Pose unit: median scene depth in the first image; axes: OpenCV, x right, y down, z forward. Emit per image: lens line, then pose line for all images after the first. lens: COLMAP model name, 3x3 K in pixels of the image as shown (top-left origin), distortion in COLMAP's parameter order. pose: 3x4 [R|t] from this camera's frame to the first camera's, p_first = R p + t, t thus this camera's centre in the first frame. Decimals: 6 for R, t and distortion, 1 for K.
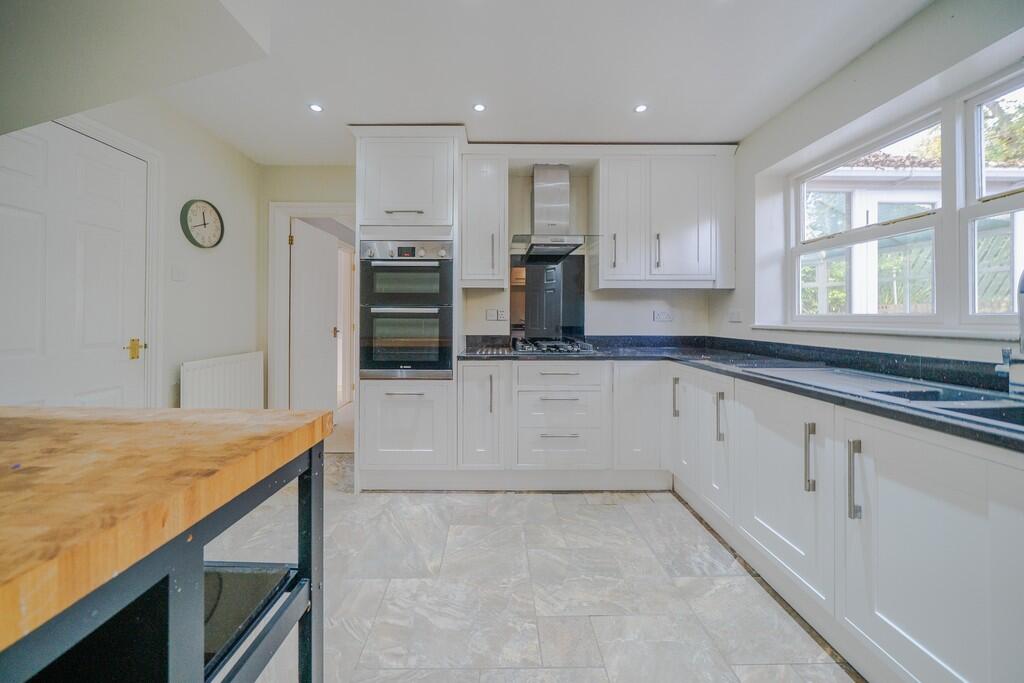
lens RADIAL K [[356.9, 0, 489.3], [0, 356.9, 315.1], [0, 0, 1]] dist [-0.011311, -0.000396]
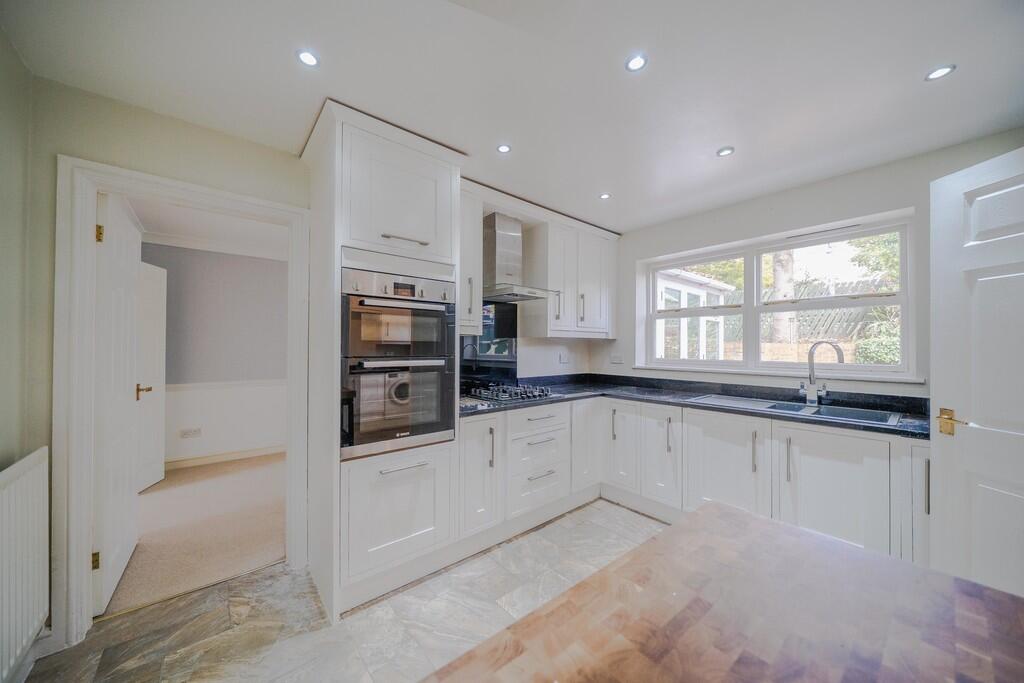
lens RADIAL K [[356.9, 0, 498.8], [0, 356.9, 343.5], [0, 0, 1]] dist [-0.011311, -0.000396]
pose [[0.762393, 0.003969, 0.647103, -0.597957], [-0.004950, 0.999988, -0.000301, -0.059160], [-0.647096, -0.002974, 0.762403, 0.260588]]
